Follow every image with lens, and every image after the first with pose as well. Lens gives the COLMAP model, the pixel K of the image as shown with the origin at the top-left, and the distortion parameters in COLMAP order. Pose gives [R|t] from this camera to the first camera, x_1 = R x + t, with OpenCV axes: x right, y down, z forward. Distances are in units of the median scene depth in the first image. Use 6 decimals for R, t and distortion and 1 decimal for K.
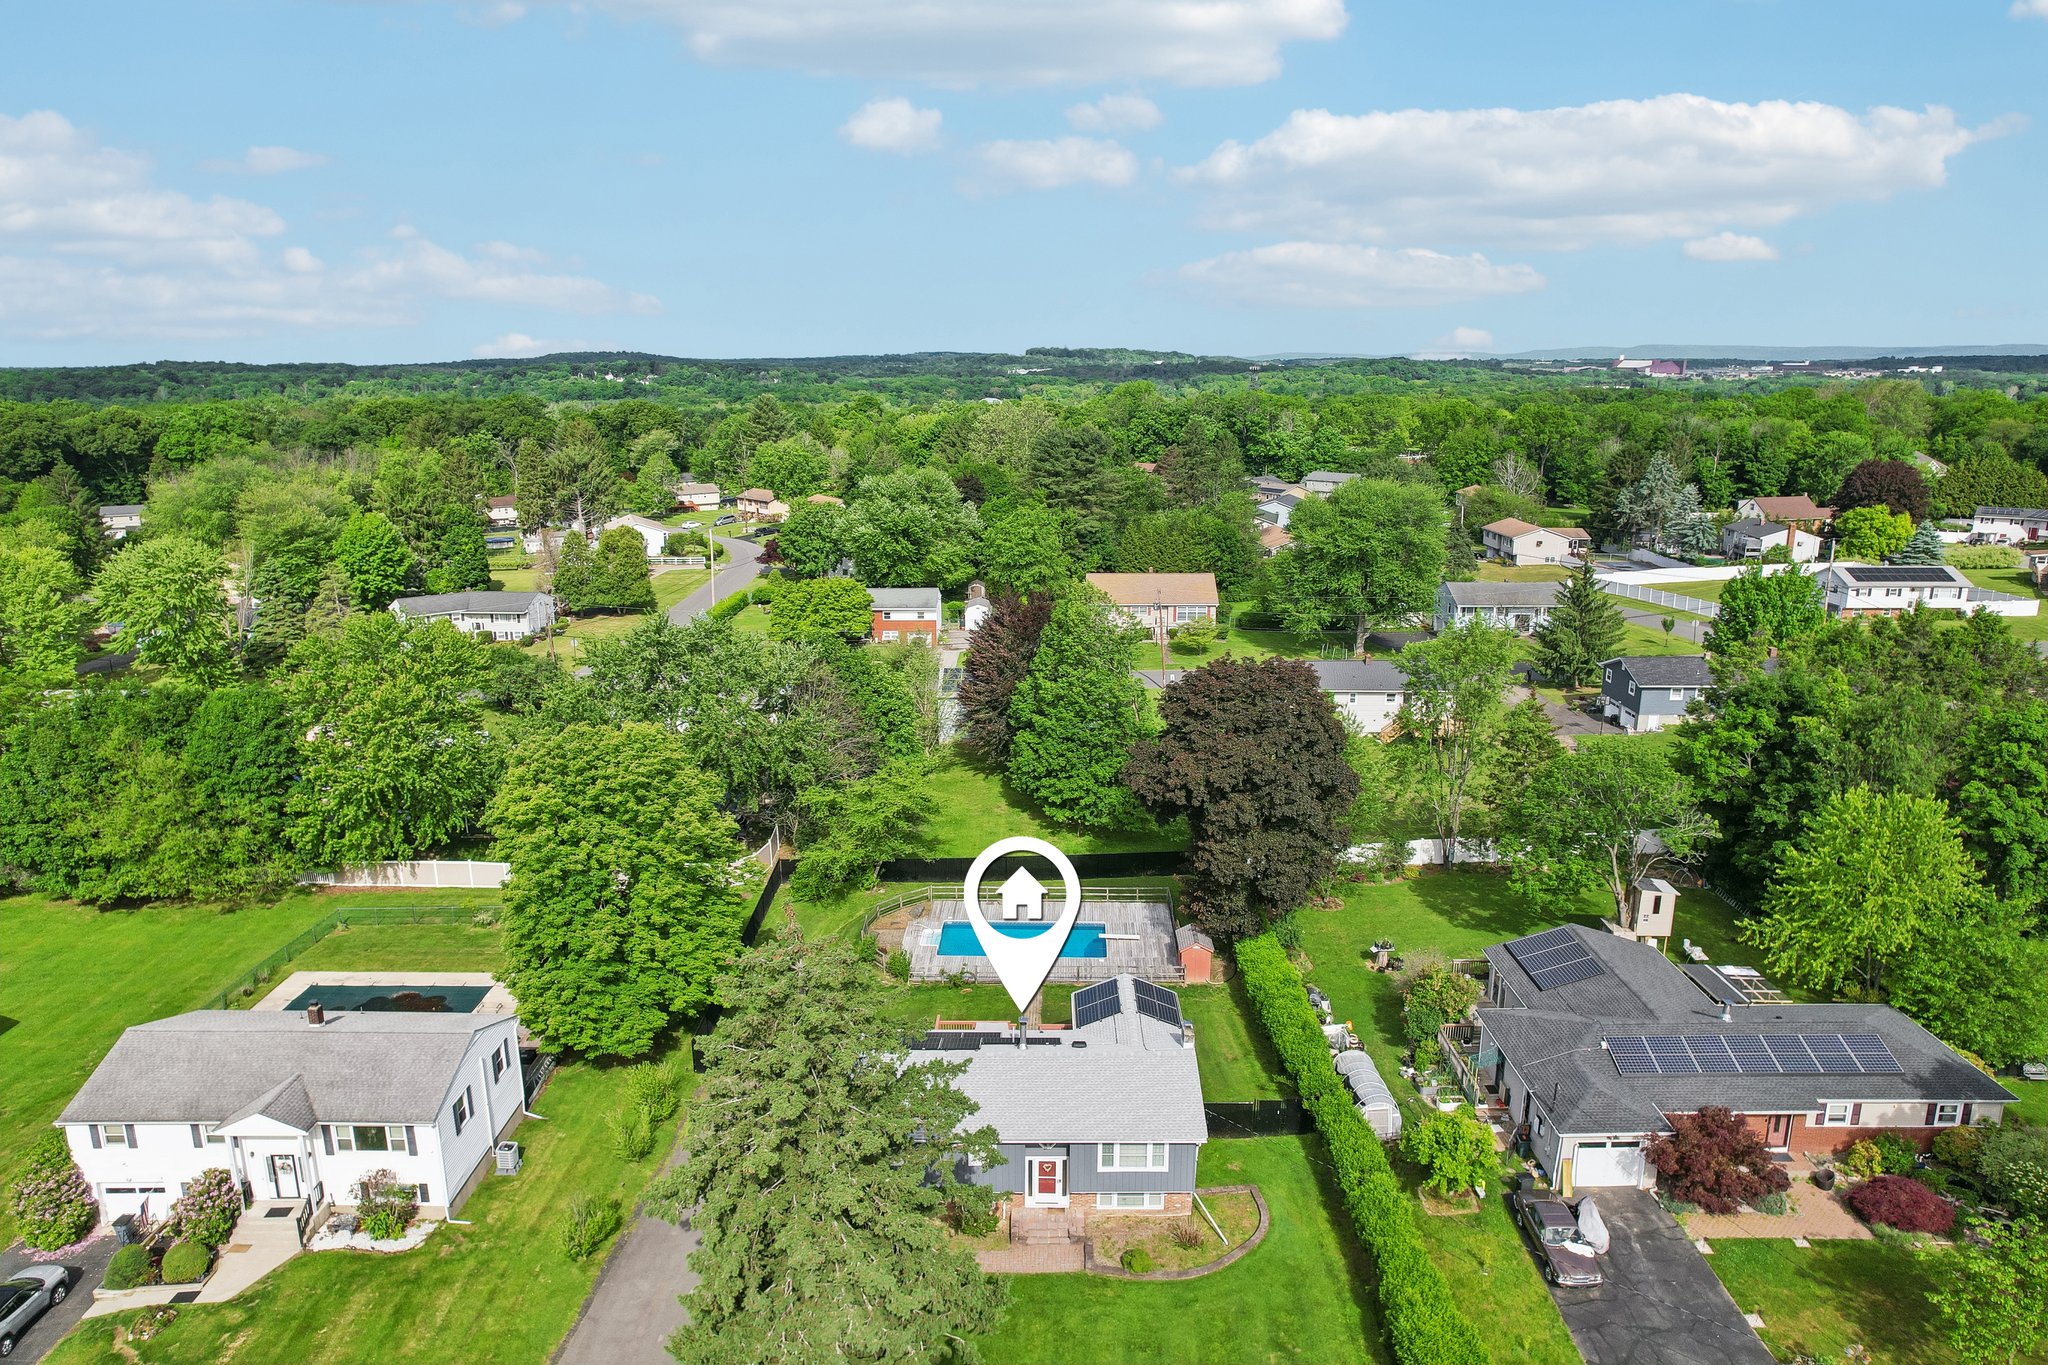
lens RADIAL K [[1309.8, 0, 1029.1], [0, 1309.8, 655.9], [0, 0, 1]] dist [-0.077300, 0.068776]
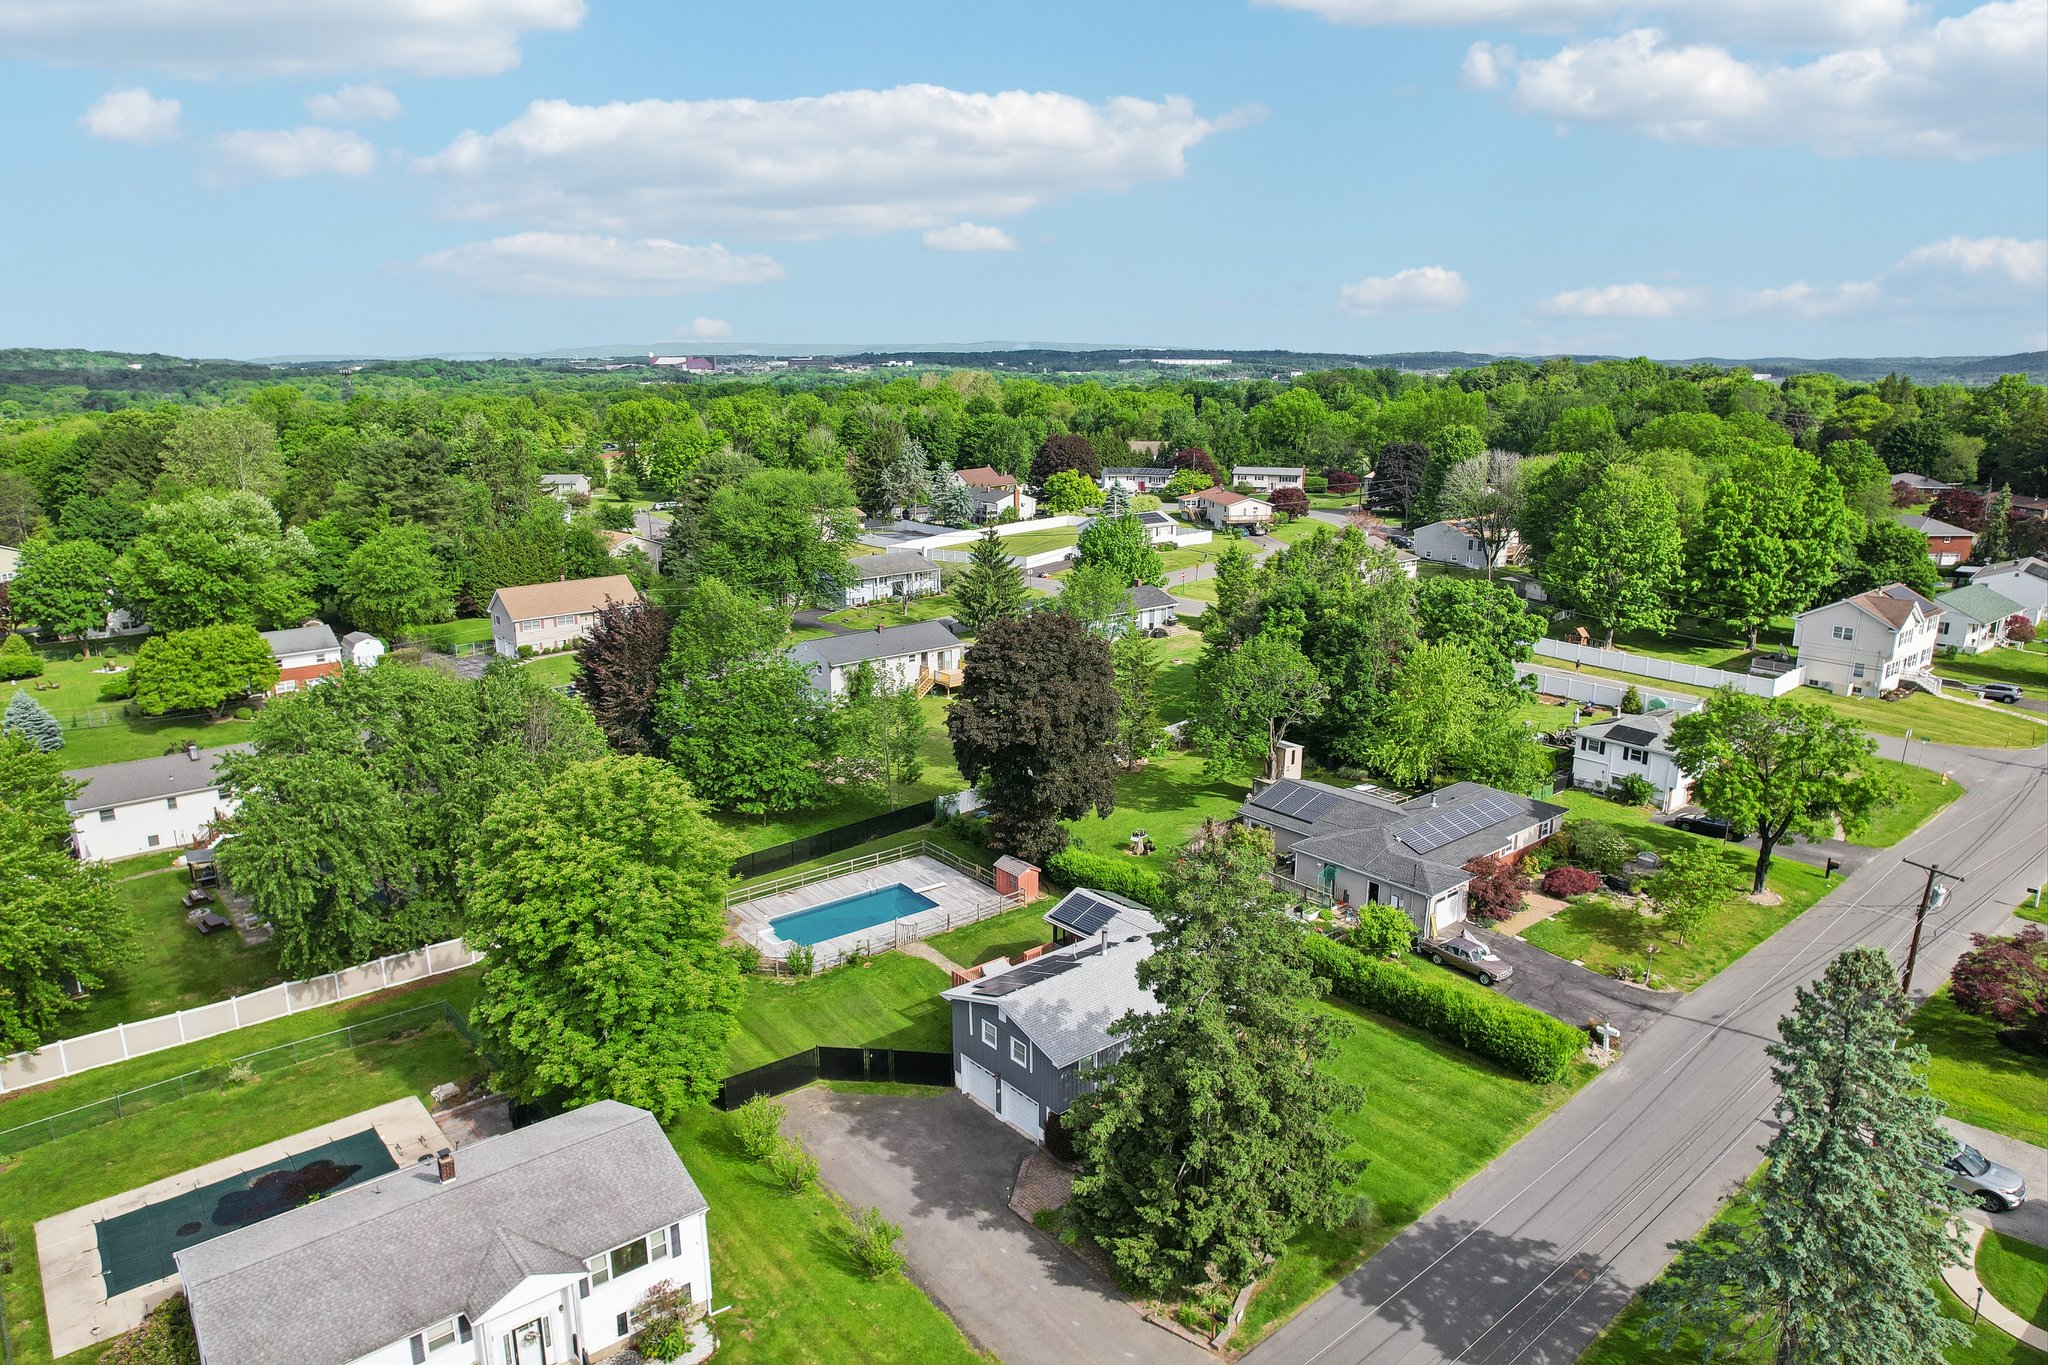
lens RADIAL K [[1309.8, 0, 1029.1], [0, 1309.8, 655.9], [0, 0, 1]] dist [-0.077300, 0.068776]
pose [[0.768317, -0.141057, 0.624333, -0.235474], [0.140555, 0.988788, 0.050429, -0.008685], [-0.624446, 0.049007, 0.779529, 0.041776]]
